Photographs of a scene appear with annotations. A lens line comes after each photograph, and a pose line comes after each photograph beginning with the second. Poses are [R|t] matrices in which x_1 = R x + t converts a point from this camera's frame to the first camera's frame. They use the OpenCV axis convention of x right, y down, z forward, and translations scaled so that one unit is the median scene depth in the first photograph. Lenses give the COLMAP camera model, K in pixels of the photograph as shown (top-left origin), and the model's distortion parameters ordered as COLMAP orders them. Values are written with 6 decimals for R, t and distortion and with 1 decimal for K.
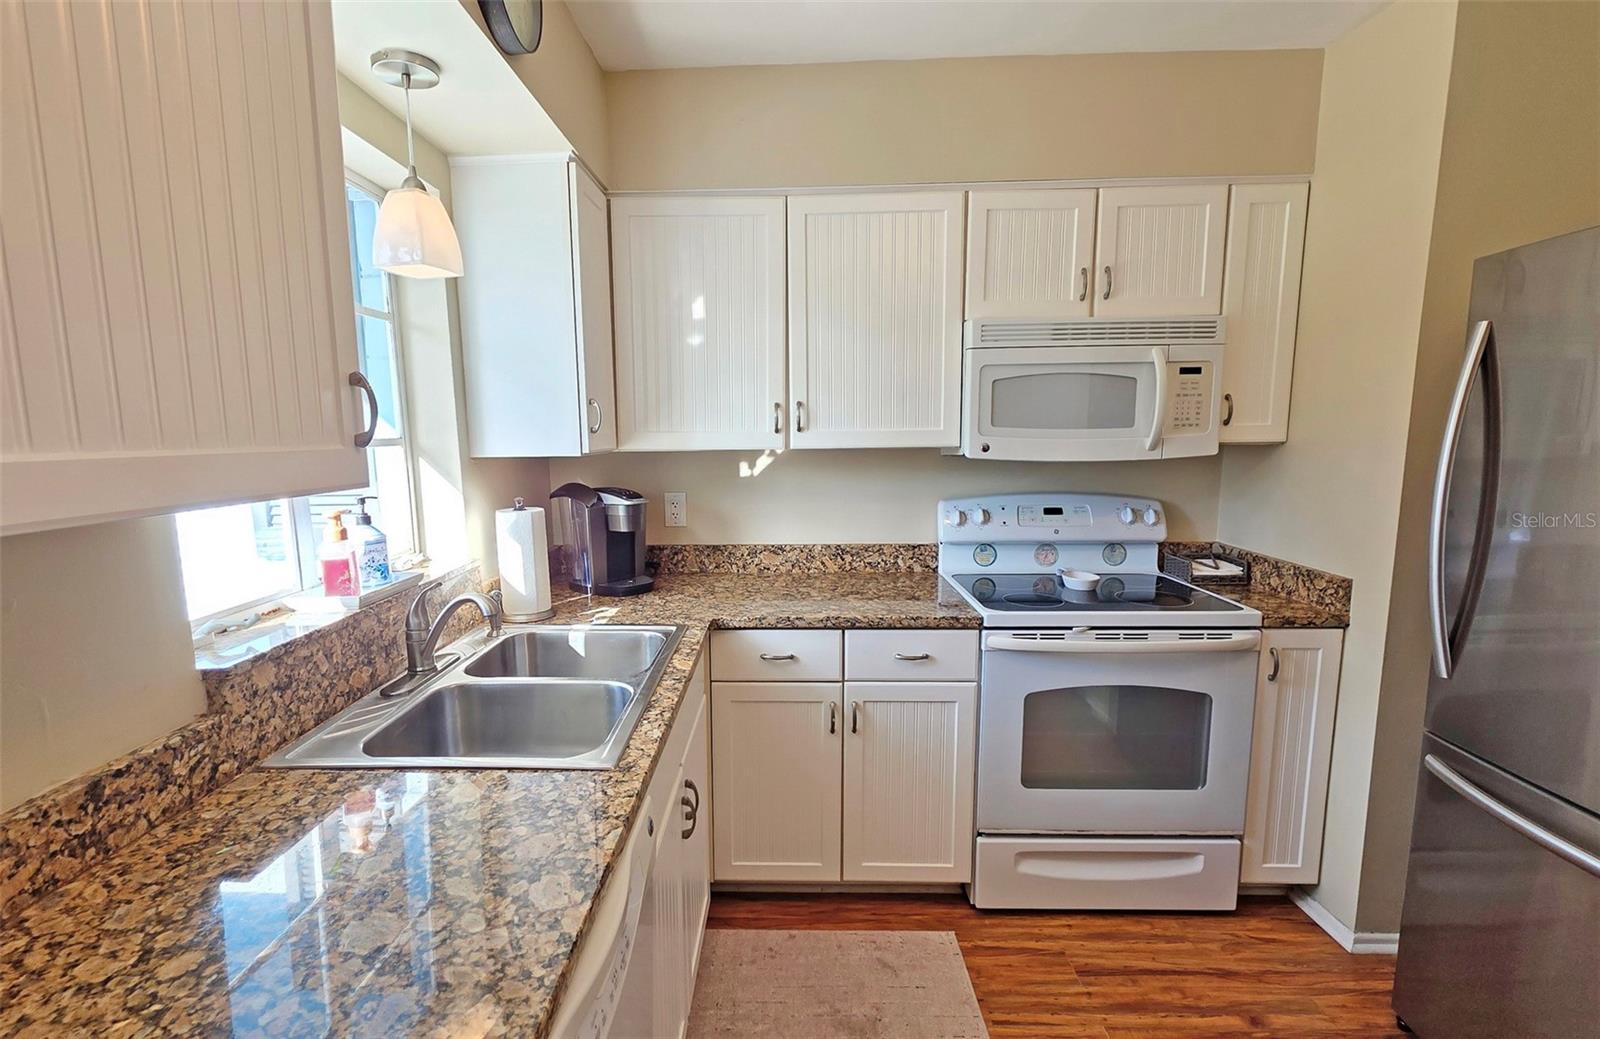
lens RADIAL K [[735.3, 0, 773.7], [0, 735.3, 523.4], [0, 0, 1]] dist [0.000141, 0.000473]
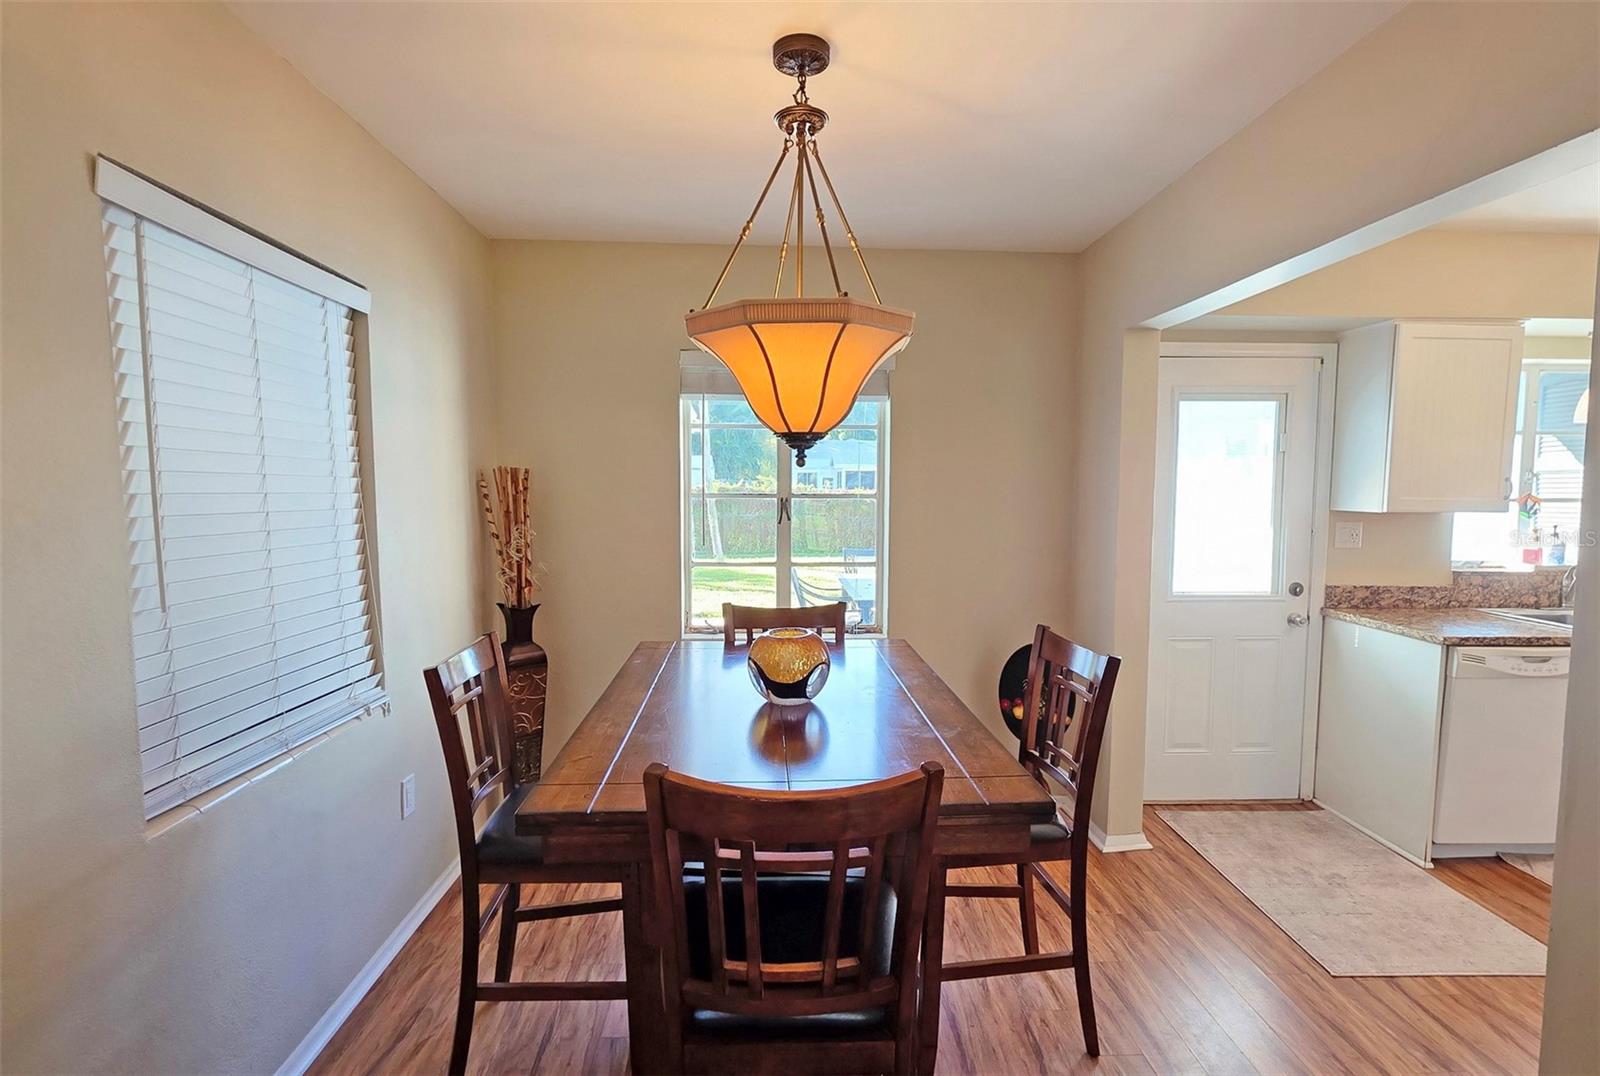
lens RADIAL K [[763.2, 0, 809.9], [0, 763.2, 543.5], [0, 0, 1]] dist [0.001776, -0.000224]
pose [[0.054031, 0.088842, -0.994579, 1.192927], [-0.136447, 0.987348, 0.080784, 0.104080], [0.989173, 0.131343, 0.065469, -1.002197]]
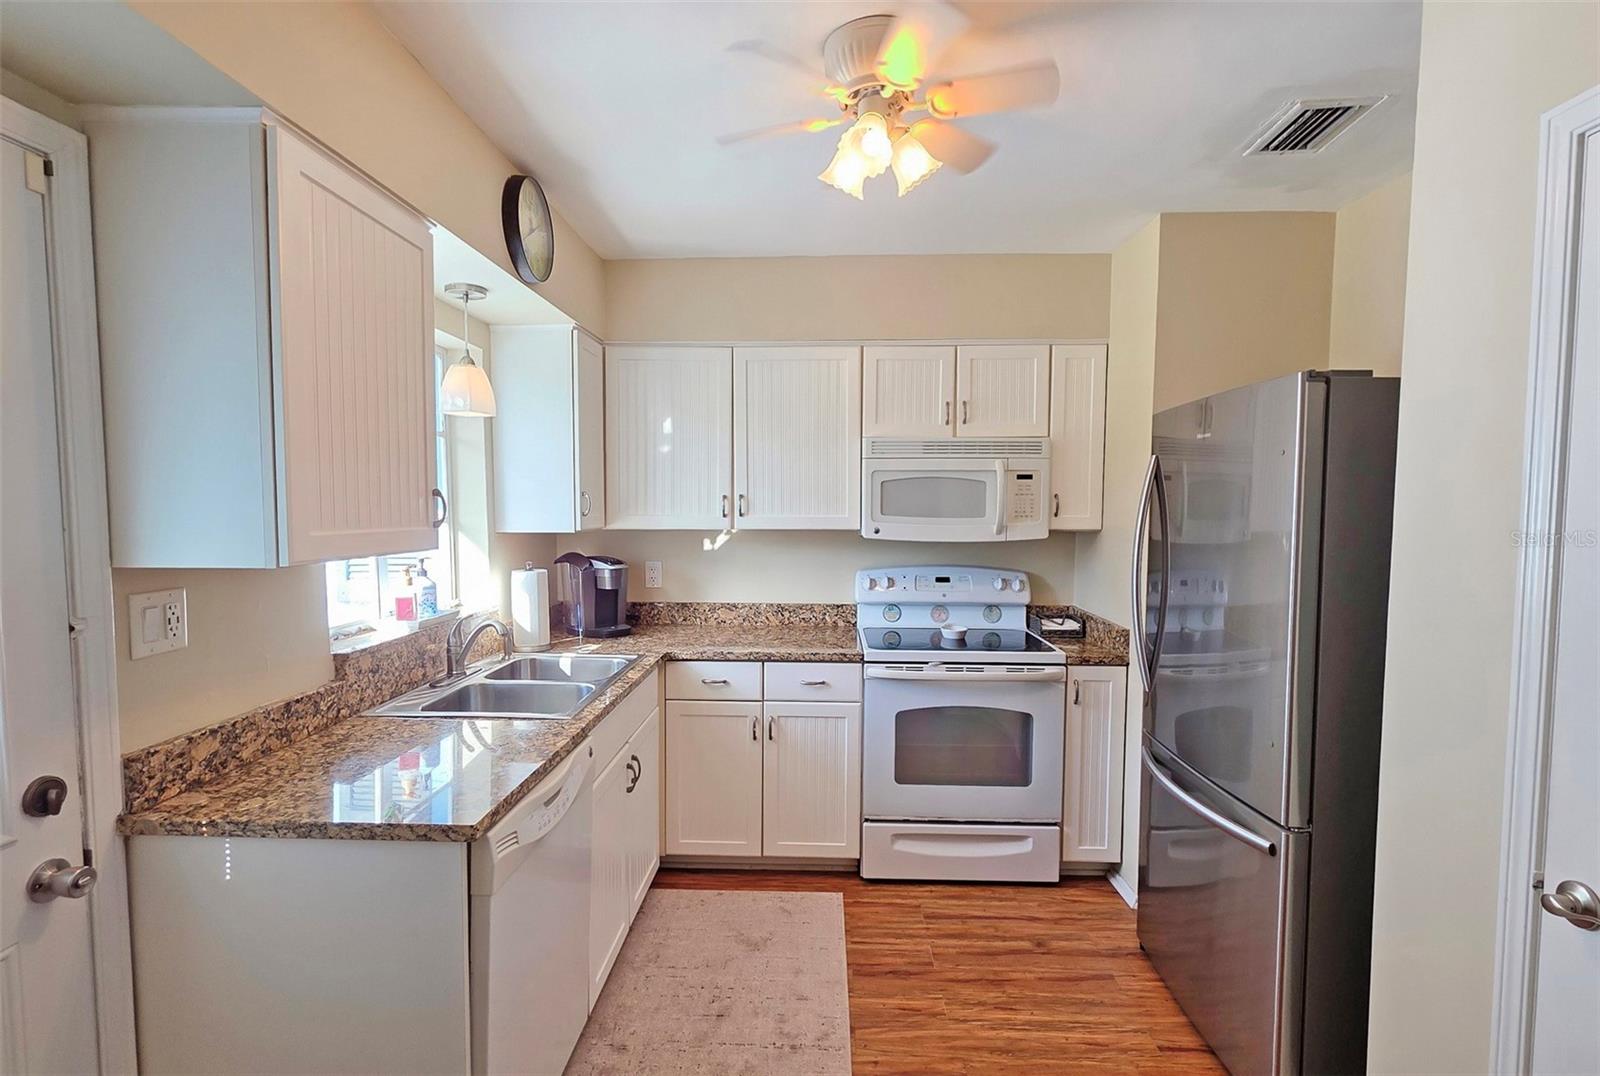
lens RADIAL K [[763.2, 0, 809.9], [0, 763.2, 543.5], [0, 0, 1]] dist [0.001776, -0.000224]
pose [[0.999889, 0.014882, 0.000386, 0.178713], [-0.014809, 0.996978, -0.076256, 0.032073], [-0.001520, 0.076242, 0.997088, -0.430440]]
